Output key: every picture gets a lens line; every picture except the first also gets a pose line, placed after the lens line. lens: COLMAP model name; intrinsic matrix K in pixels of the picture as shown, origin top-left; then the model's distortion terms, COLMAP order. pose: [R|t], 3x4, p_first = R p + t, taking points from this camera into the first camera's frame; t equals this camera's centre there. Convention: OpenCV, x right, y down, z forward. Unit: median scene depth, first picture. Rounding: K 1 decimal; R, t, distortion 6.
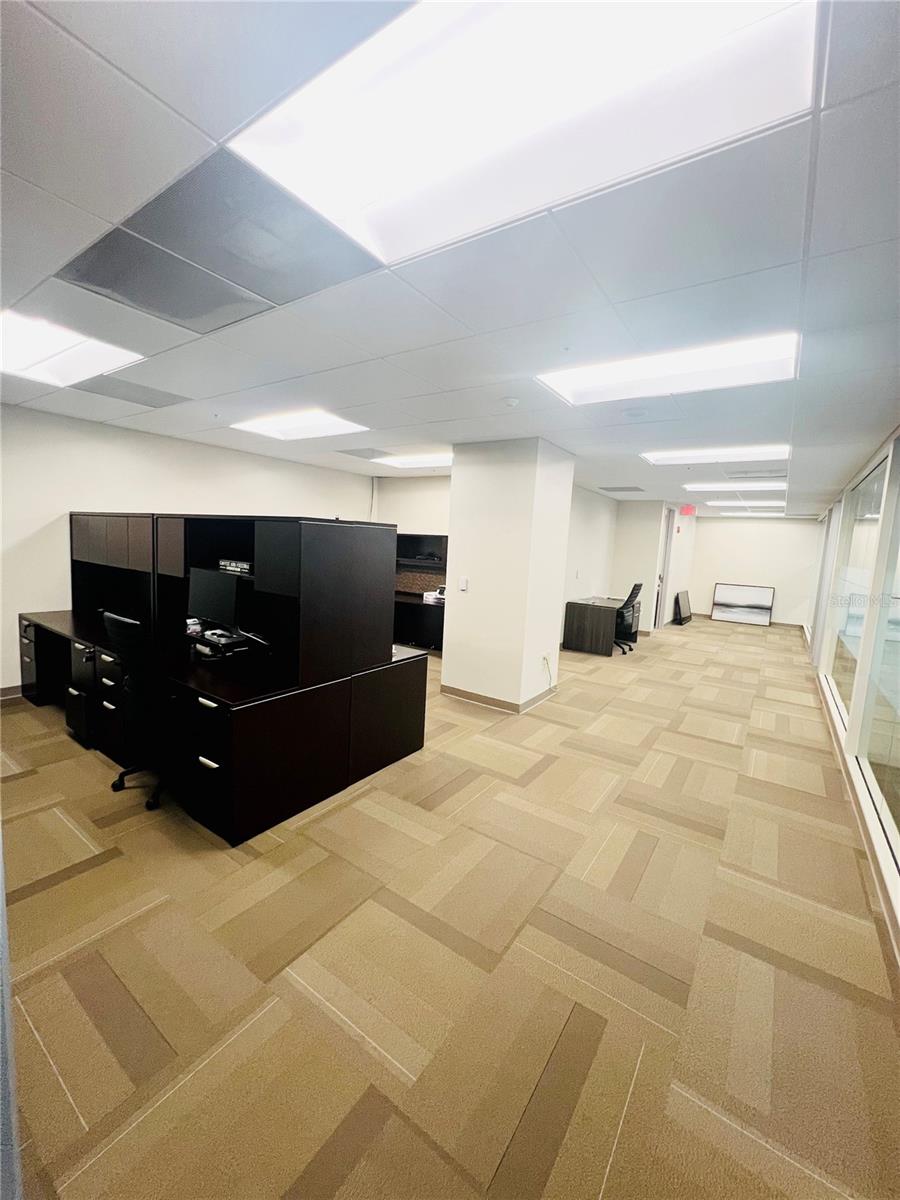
lens RADIAL K [[480.0, 0, 445.8], [0, 480.0, 595.4], [0, 0, 1]] dist [-0.001149, -0.000406]
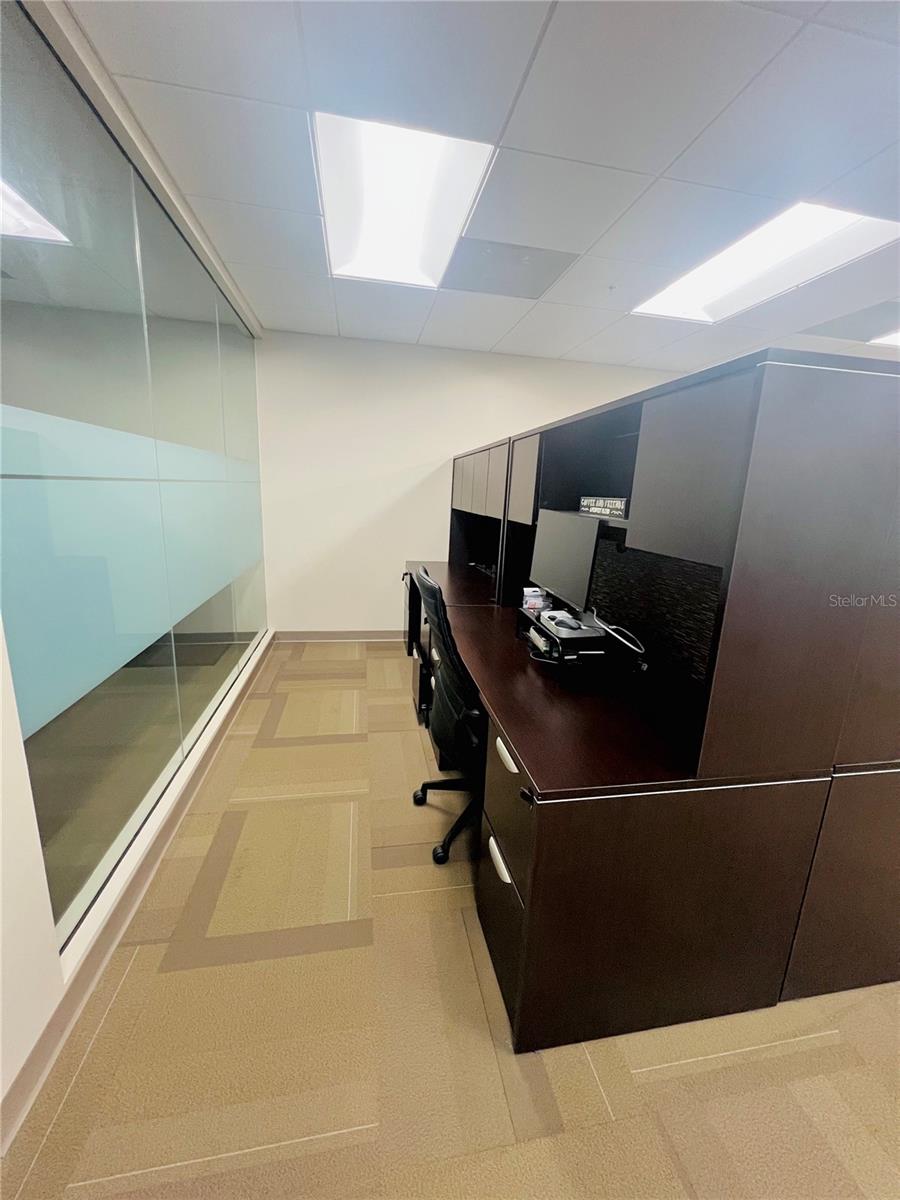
lens RADIAL K [[480.0, 0, 453.5], [0, 480.0, 598.7], [0, 0, 1]] dist [-0.001149, -0.000406]
pose [[0.718384, 0.131184, -0.683166, -0.163420], [-0.081283, 0.991160, 0.104852, 0.003944], [0.690882, -0.019794, 0.722697, 0.471379]]
